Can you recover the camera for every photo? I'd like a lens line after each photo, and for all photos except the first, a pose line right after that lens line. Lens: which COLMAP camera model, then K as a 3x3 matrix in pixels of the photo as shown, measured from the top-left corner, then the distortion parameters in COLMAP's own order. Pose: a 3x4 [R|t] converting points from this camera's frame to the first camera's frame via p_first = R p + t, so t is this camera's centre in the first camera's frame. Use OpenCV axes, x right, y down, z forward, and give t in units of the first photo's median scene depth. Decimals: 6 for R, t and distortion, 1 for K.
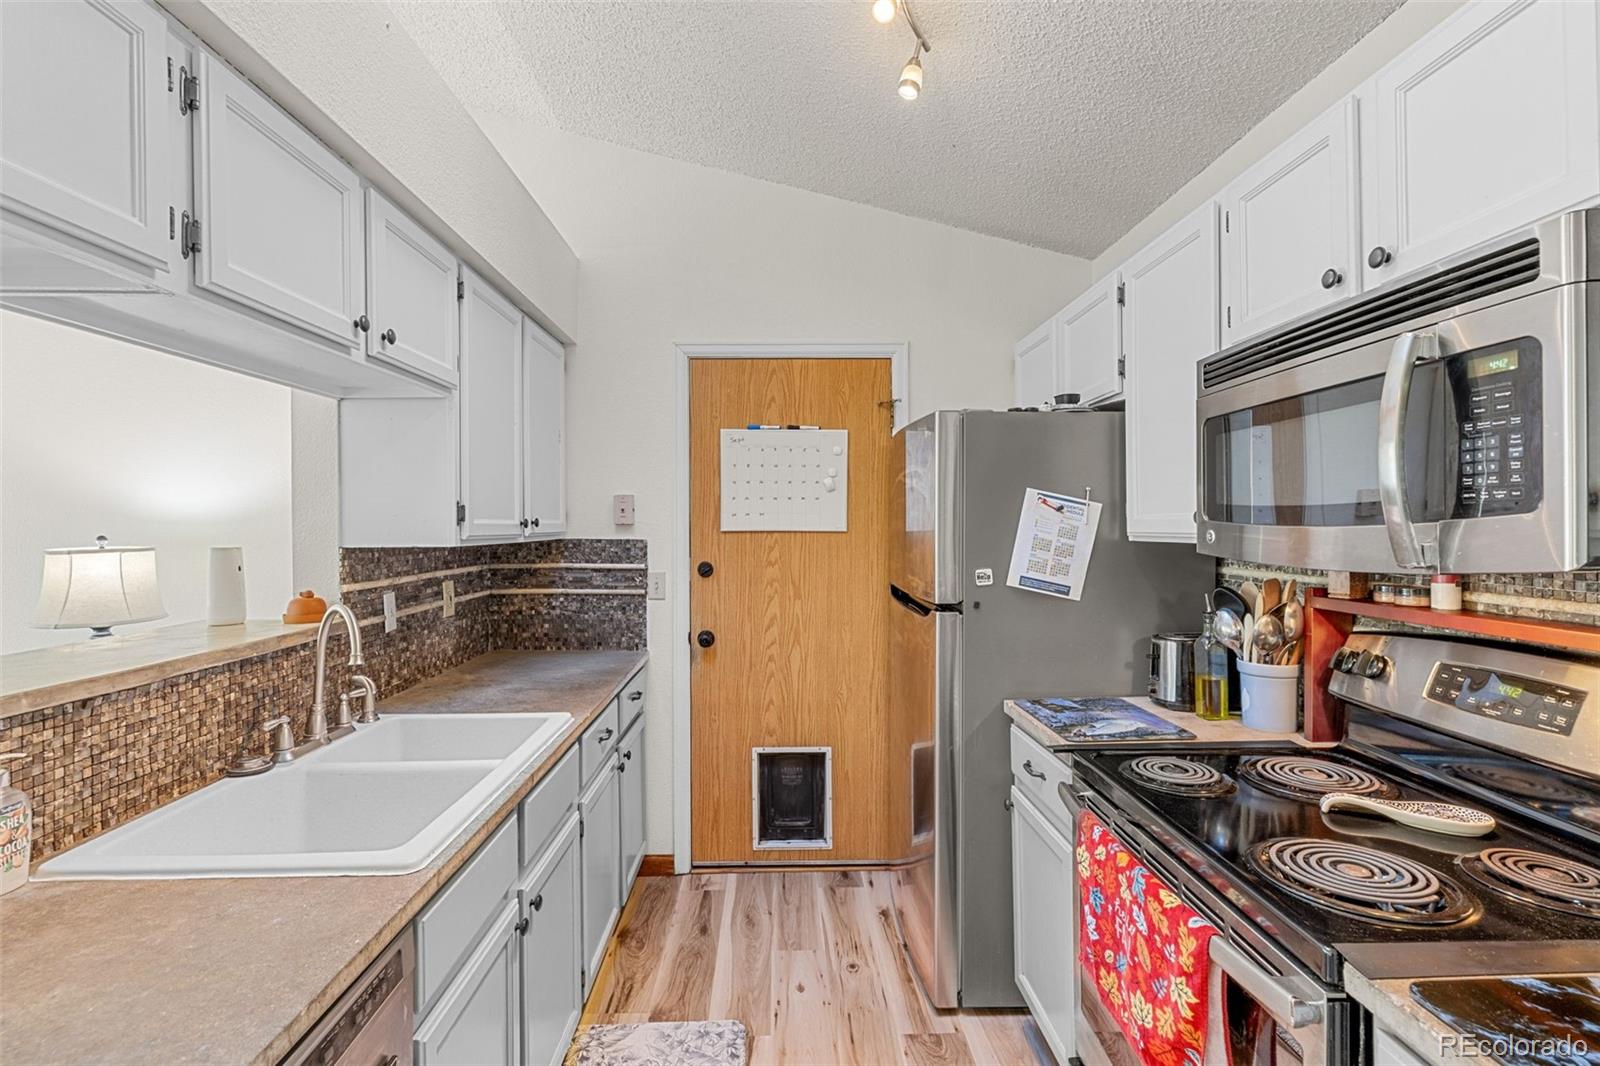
lens RADIAL K [[735.6, 0, 796.8], [0, 735.6, 533.0], [0, 0, 1]] dist [0.005202, -0.000420]
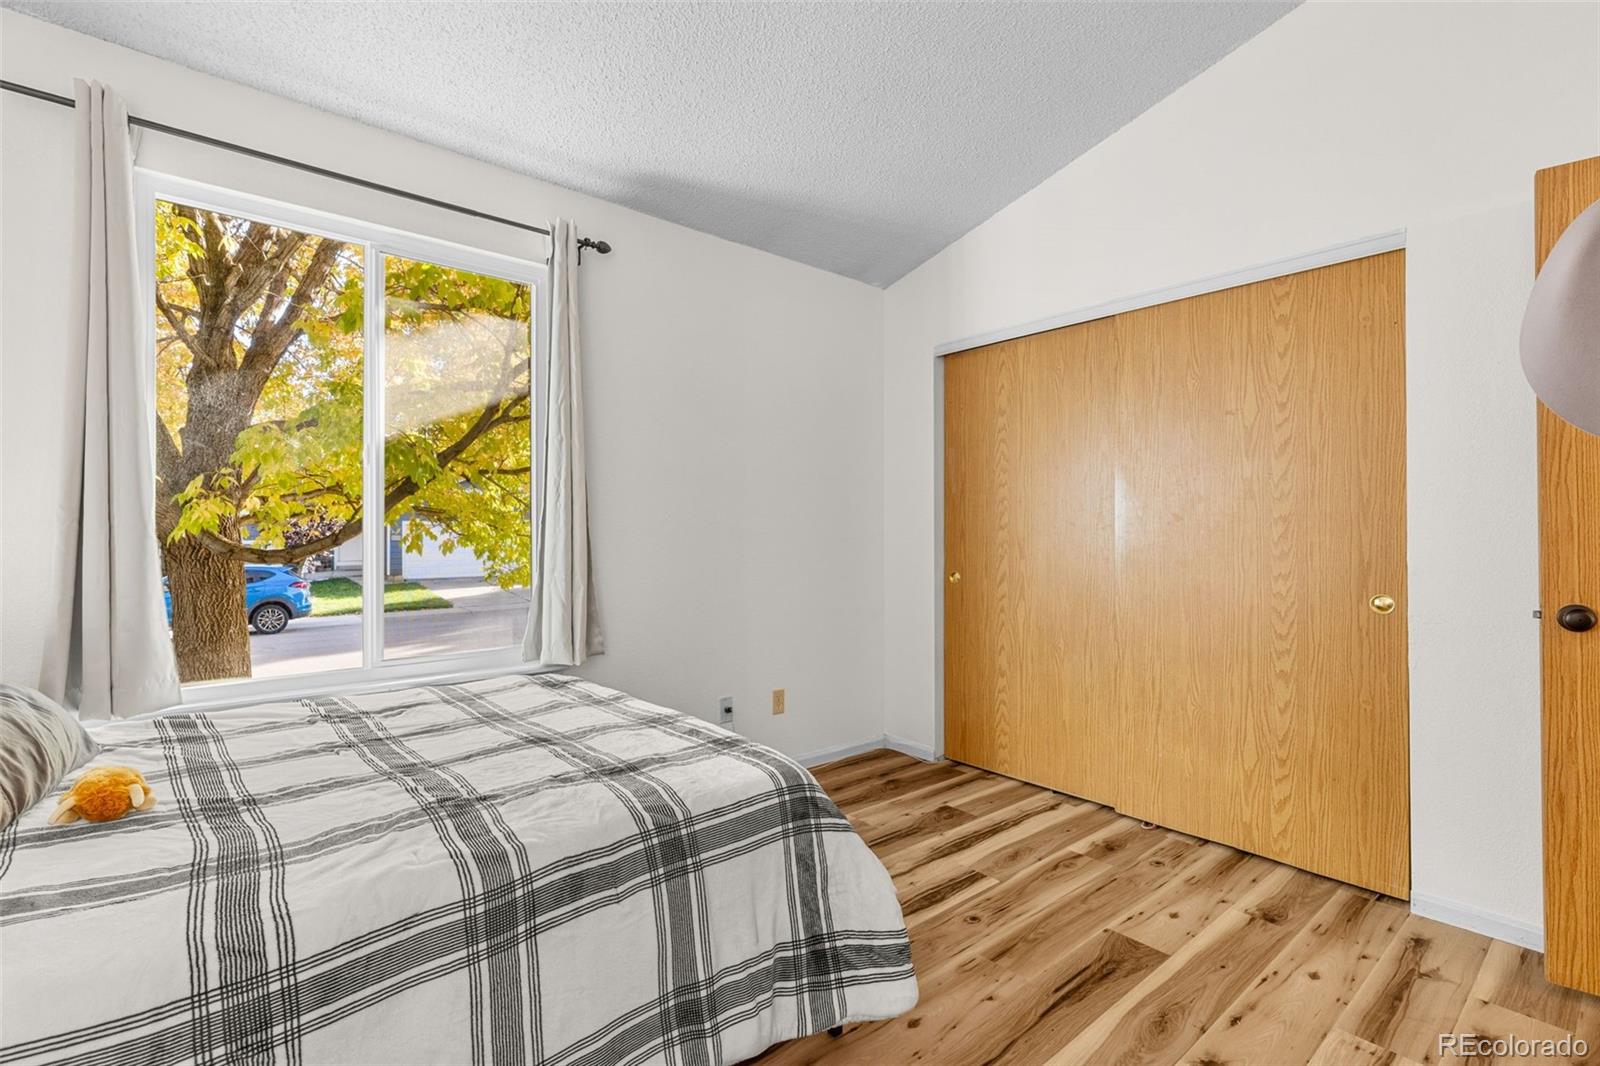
lens RADIAL K [[735.6, 0, 795.2], [0, 735.6, 539.5], [0, 0, 1]] dist [0.005202, -0.000420]
pose [[0.633633, 0.001273, -0.773633, 0.988611], [-0.012087, 0.999893, -0.008255, 0.111218], [0.773540, 0.014581, 0.633580, 0.016313]]
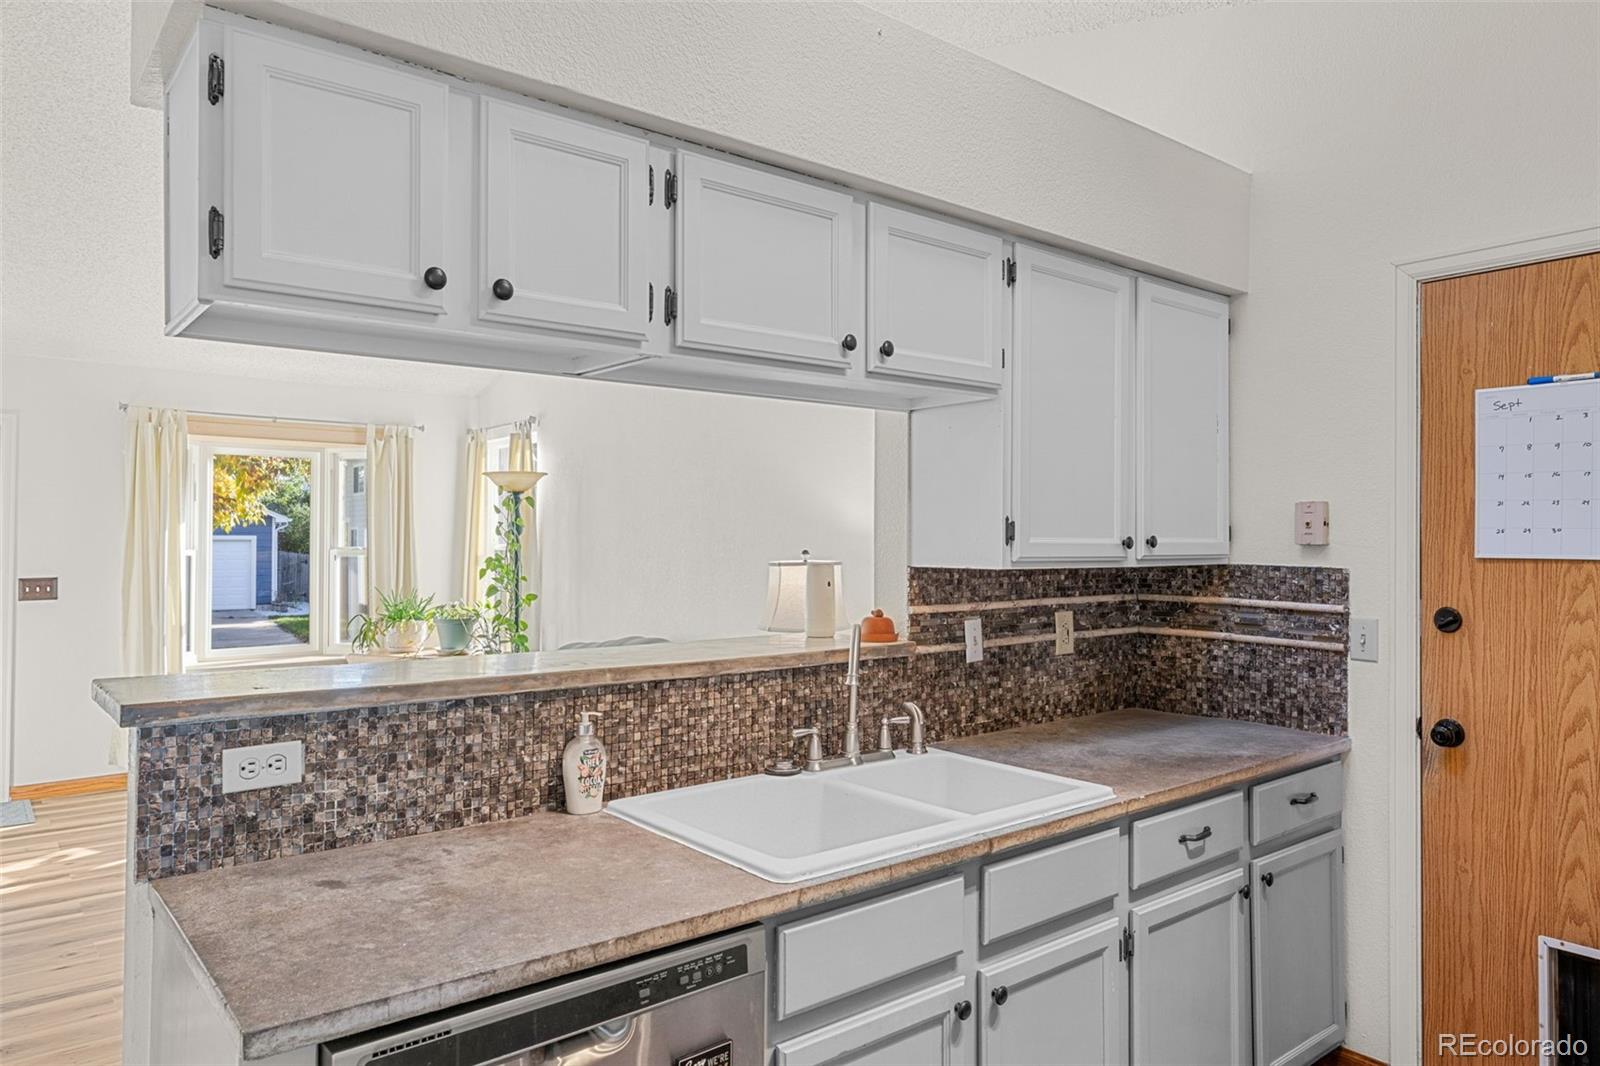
lens RADIAL K [[1024.5, 0, 804.7], [0, 1024.5, 531.8], [0, 0, 1]] dist [0.014419, -0.008635]
pose [[0.625103, 0.001281, -0.780541, 0.317536], [-0.016889, 0.999787, -0.011885, -0.007077], [0.780359, 0.020612, 0.624992, 0.061907]]
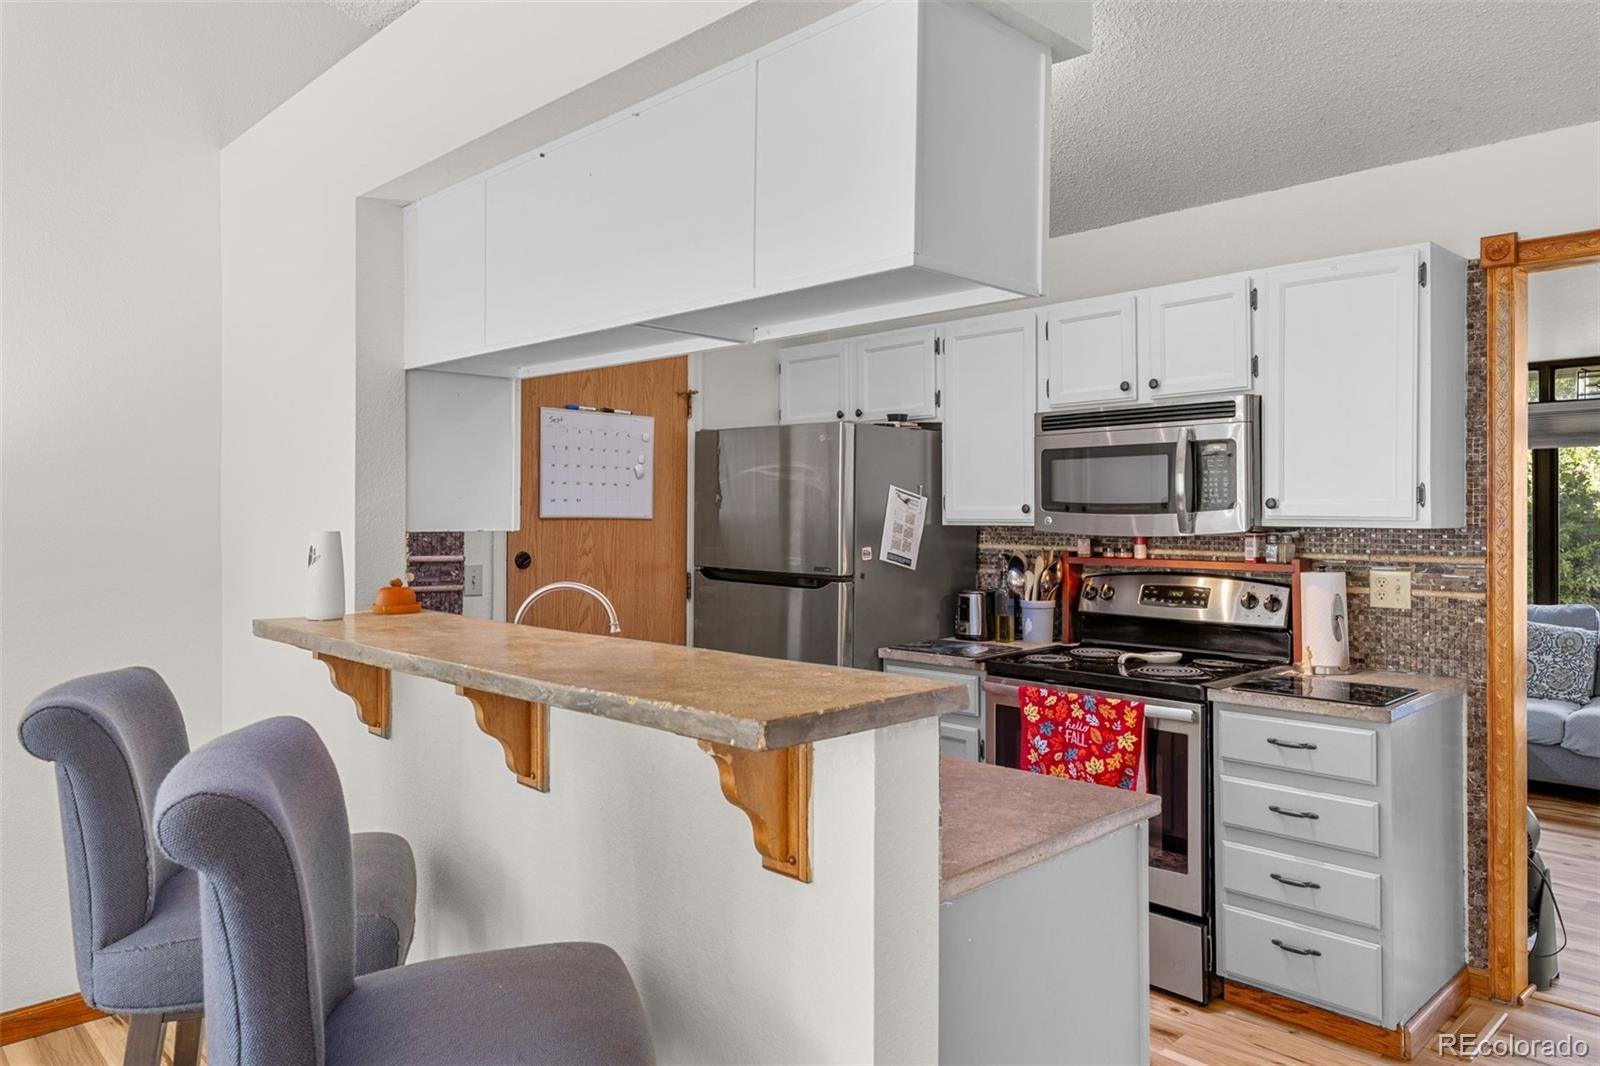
lens RADIAL K [[1092.7, 0, 802.2], [0, 1092.7, 520.4], [0, 0, 1]] dist [0.003493, 0.000729]
pose [[0.724688, 0.002372, 0.689073, -1.204911], [0.002197, 0.999981, -0.005753, 0.013744], [-0.689074, 0.005683, 0.724669, -0.316630]]
